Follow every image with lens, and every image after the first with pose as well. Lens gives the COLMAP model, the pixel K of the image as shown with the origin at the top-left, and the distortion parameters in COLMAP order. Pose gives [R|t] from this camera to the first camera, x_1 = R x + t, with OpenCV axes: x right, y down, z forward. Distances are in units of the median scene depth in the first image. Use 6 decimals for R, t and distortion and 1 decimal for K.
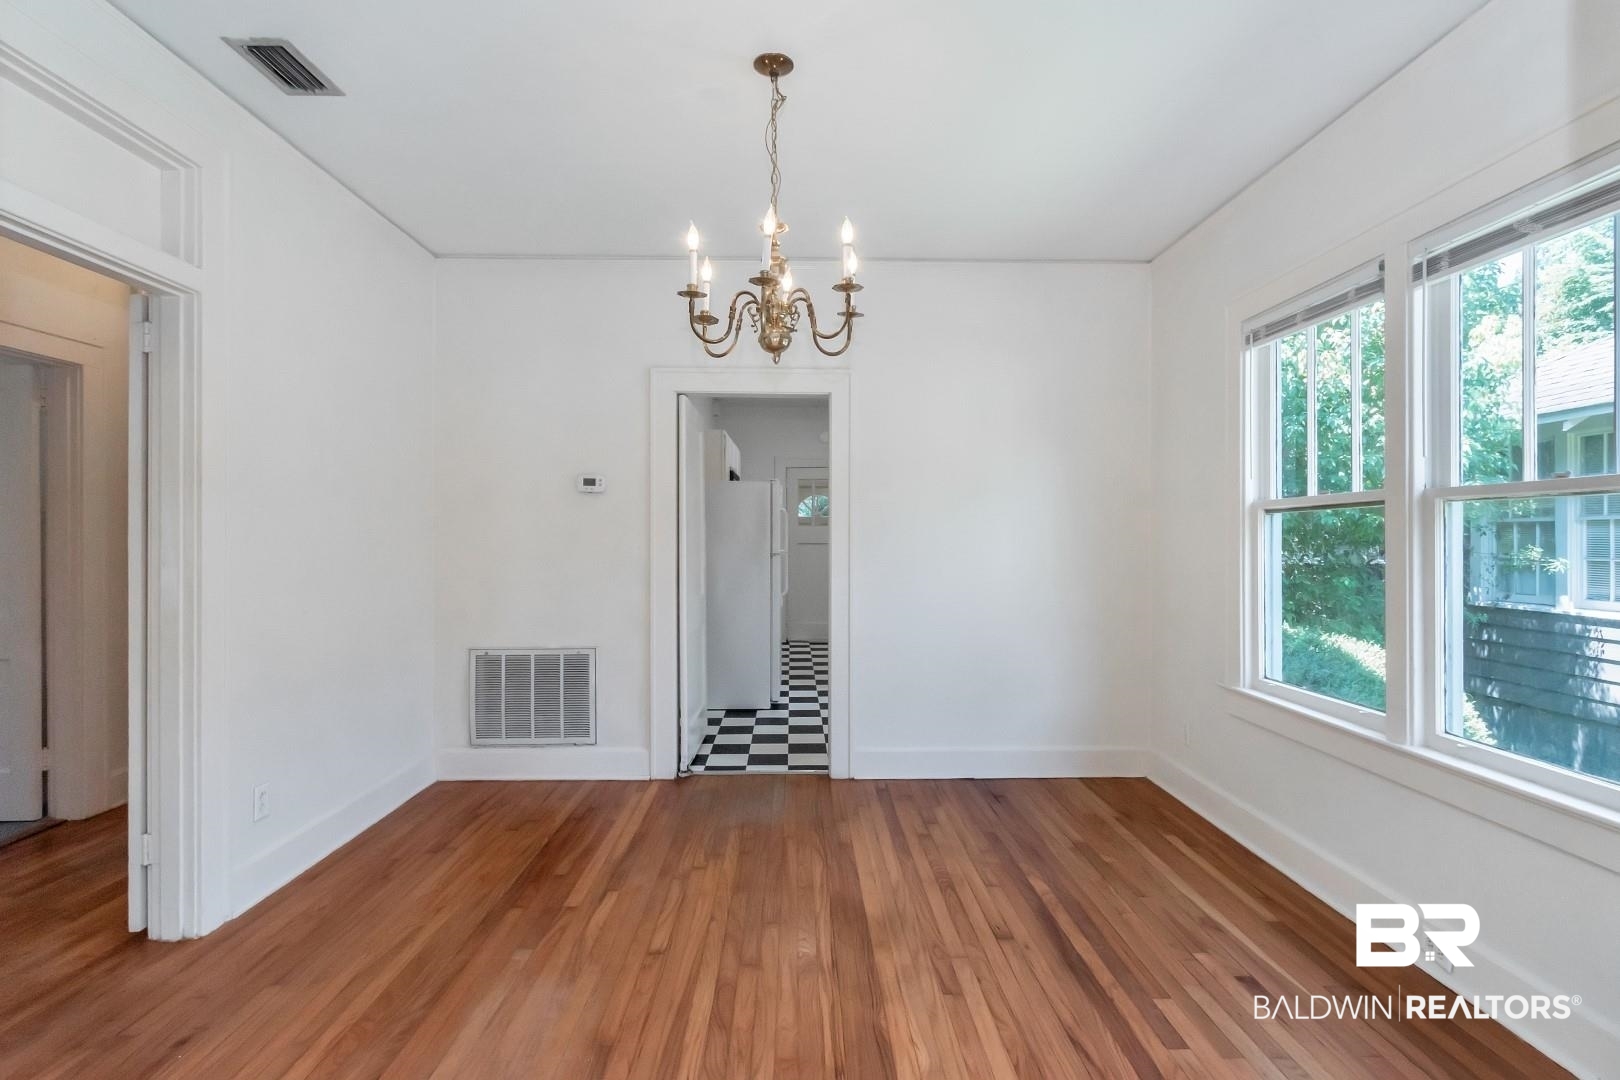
lens RADIAL K [[761.9, 0, 799.9], [0, 761.9, 545.1], [0, 0, 1]] dist [-0.001498, -0.002183]
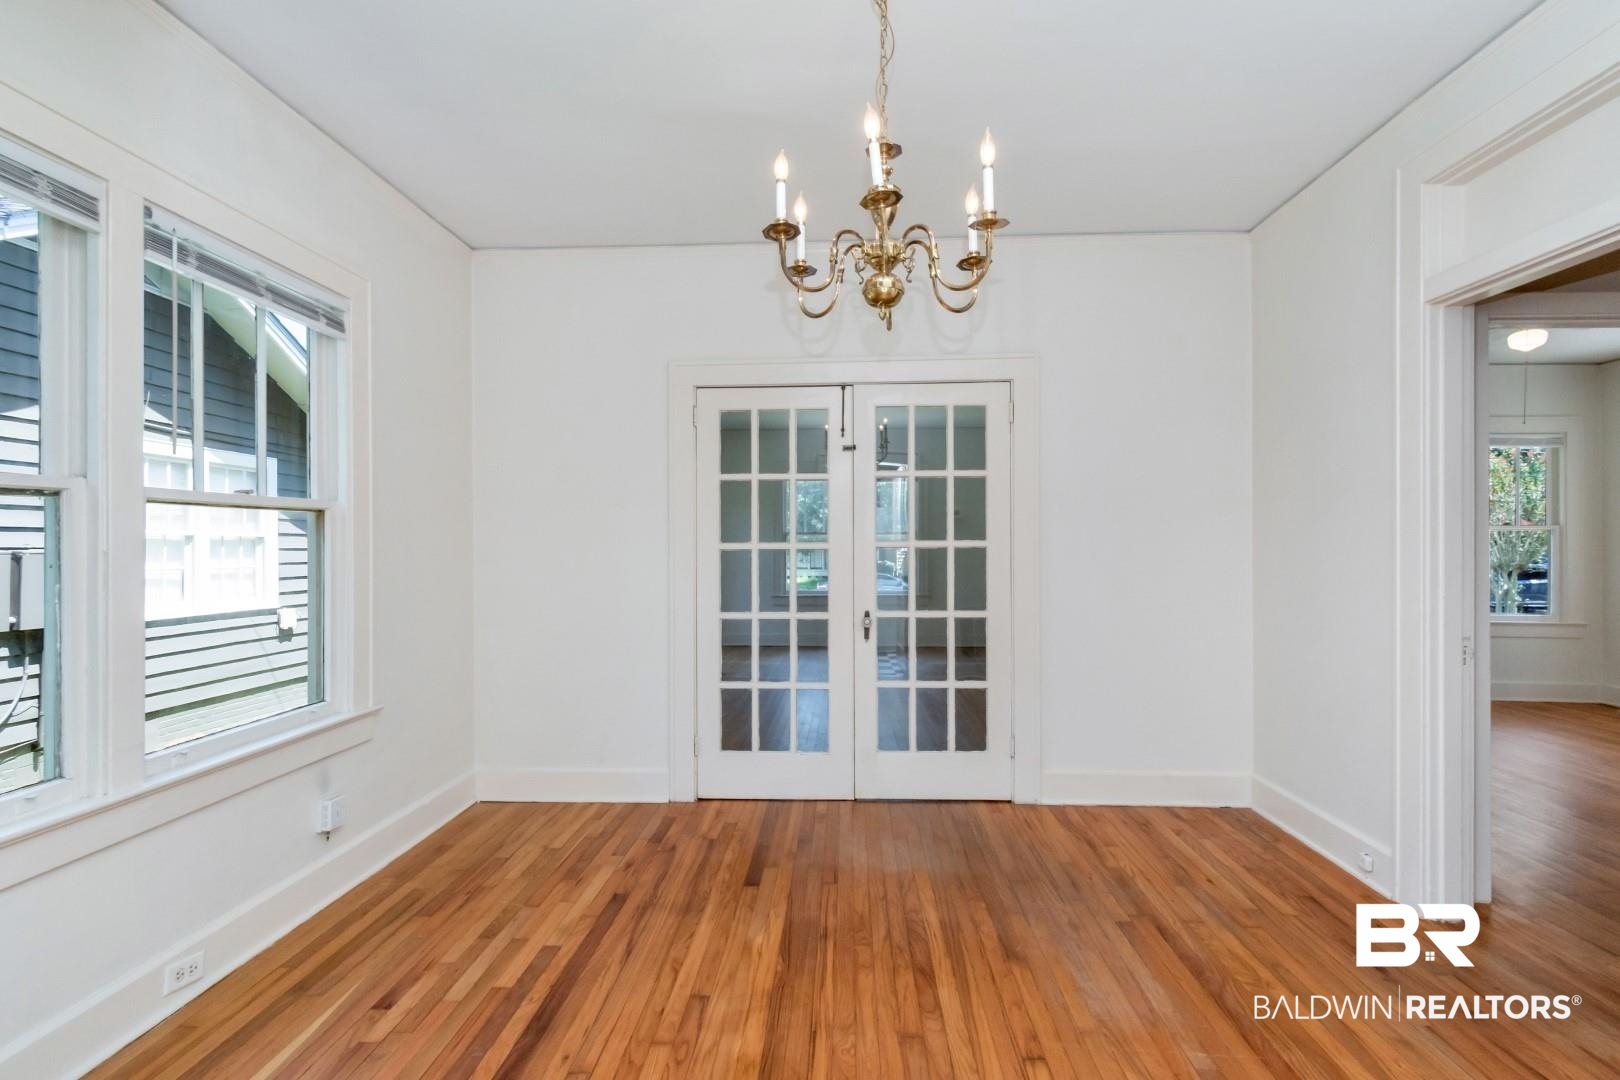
lens RADIAL K [[734.2, 0, 823.0], [0, 734.2, 546.1], [0, 0, 1]] dist [-0.002764, 0.000665]
pose [[-0.998971, 0.001979, 0.045310, -0.003202], [0.002307, 0.999972, 0.007173, -0.005234], [-0.045295, 0.007270, -0.998947, 1.200323]]
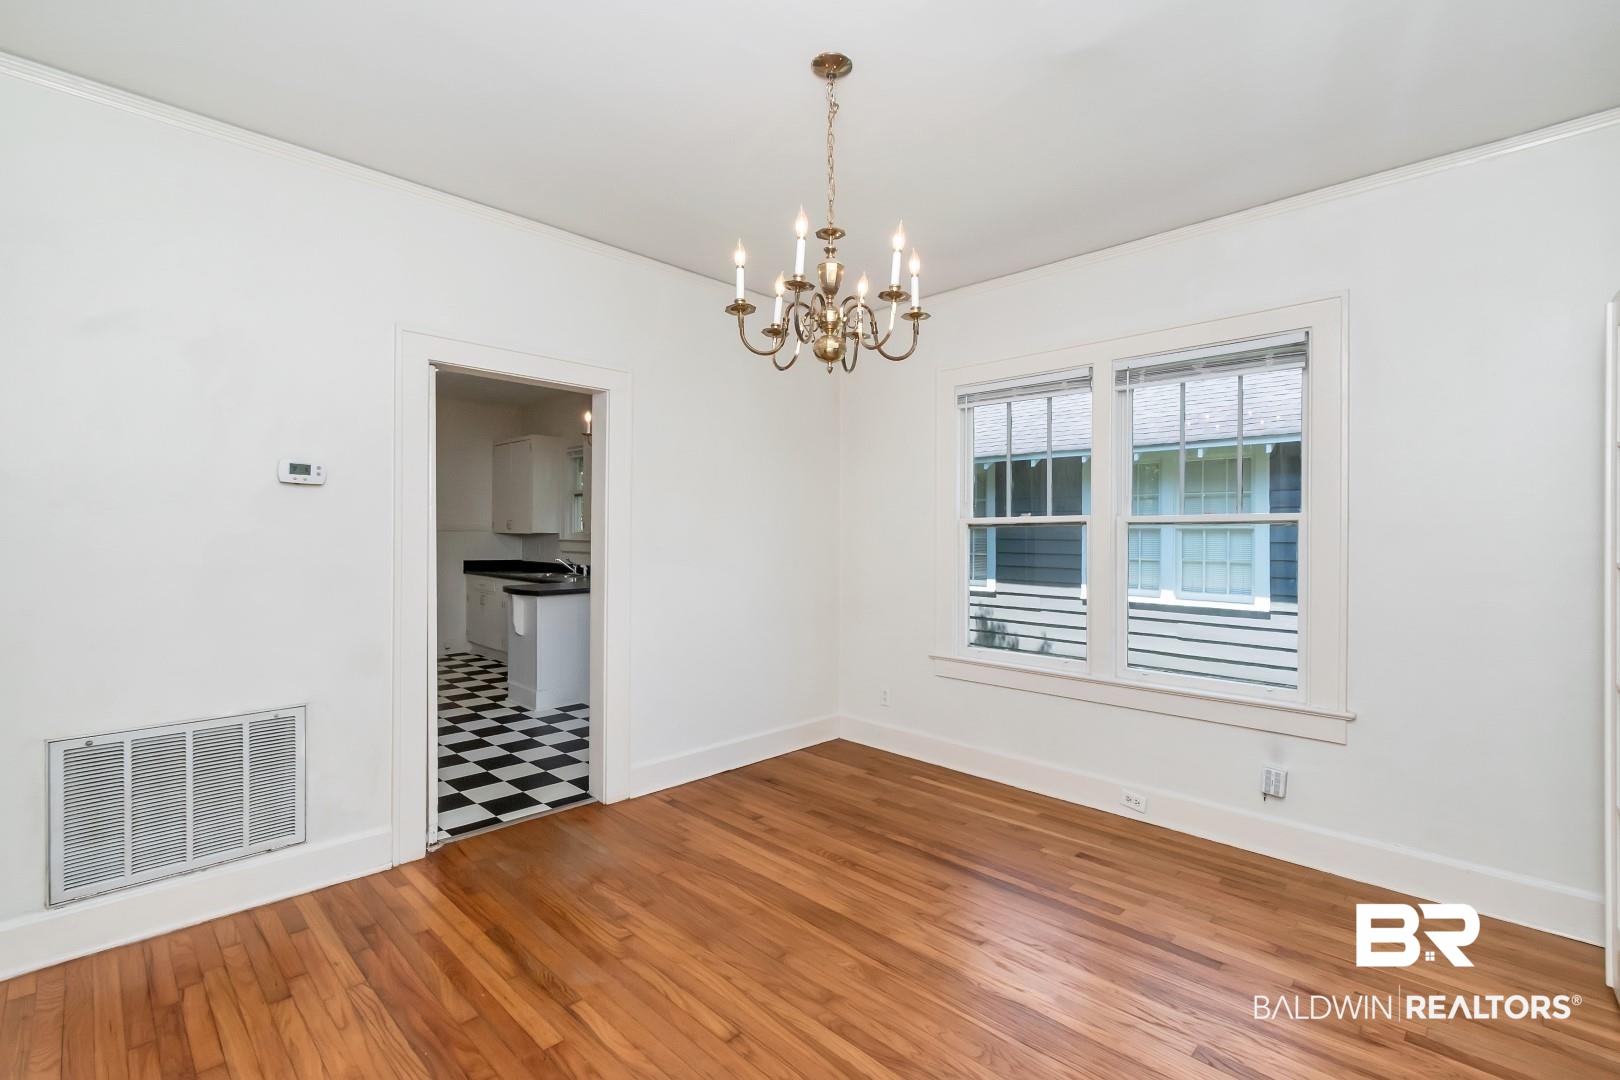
lens RADIAL K [[734.2, 0, 798.4], [0, 734.2, 525.8], [0, 0, 1]] dist [-0.002764, 0.000665]
pose [[0.721772, 0.005129, 0.692112, -0.485889], [0.003180, 0.999937, -0.010727, -0.025282], [-0.692123, 0.009943, 0.721711, 0.229866]]
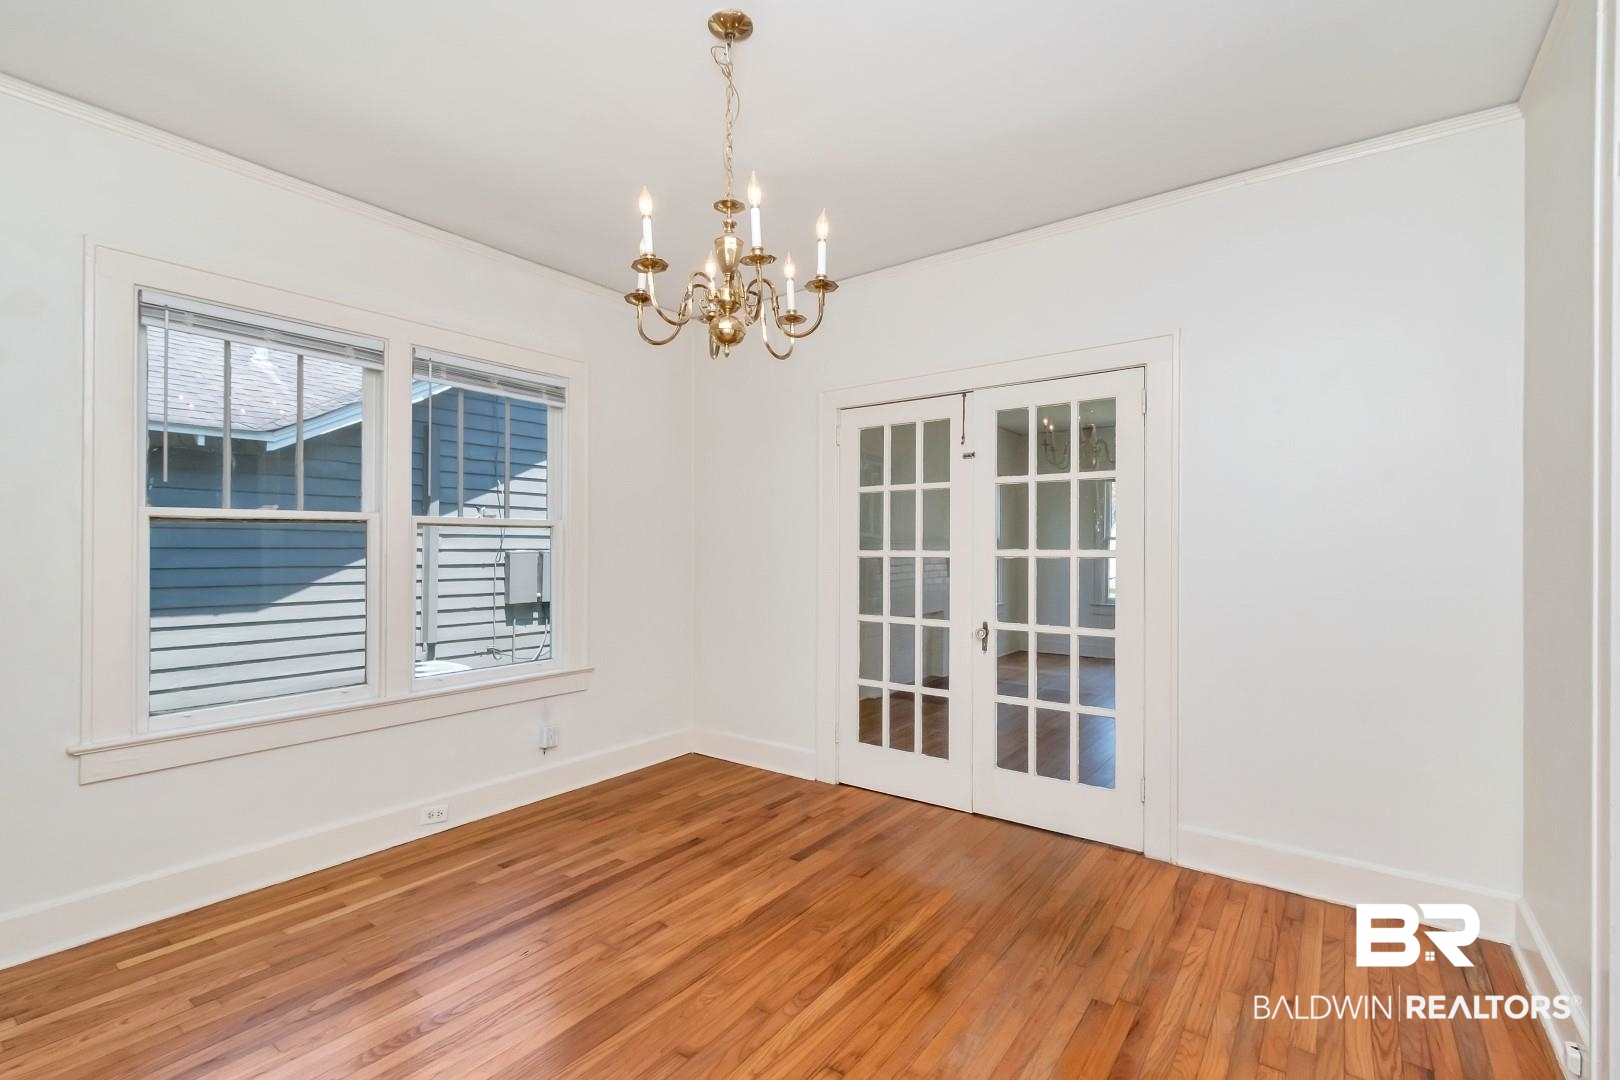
lens RADIAL K [[734.2, 0, 823.2], [0, 734.2, 539.8], [0, 0, 1]] dist [-0.002764, 0.000665]
pose [[-0.805603, -0.000095, 0.592456, -0.433024], [-0.000916, 0.999999, -0.001085, -0.016349], [-0.592456, -0.001417, -0.805602, 1.105446]]
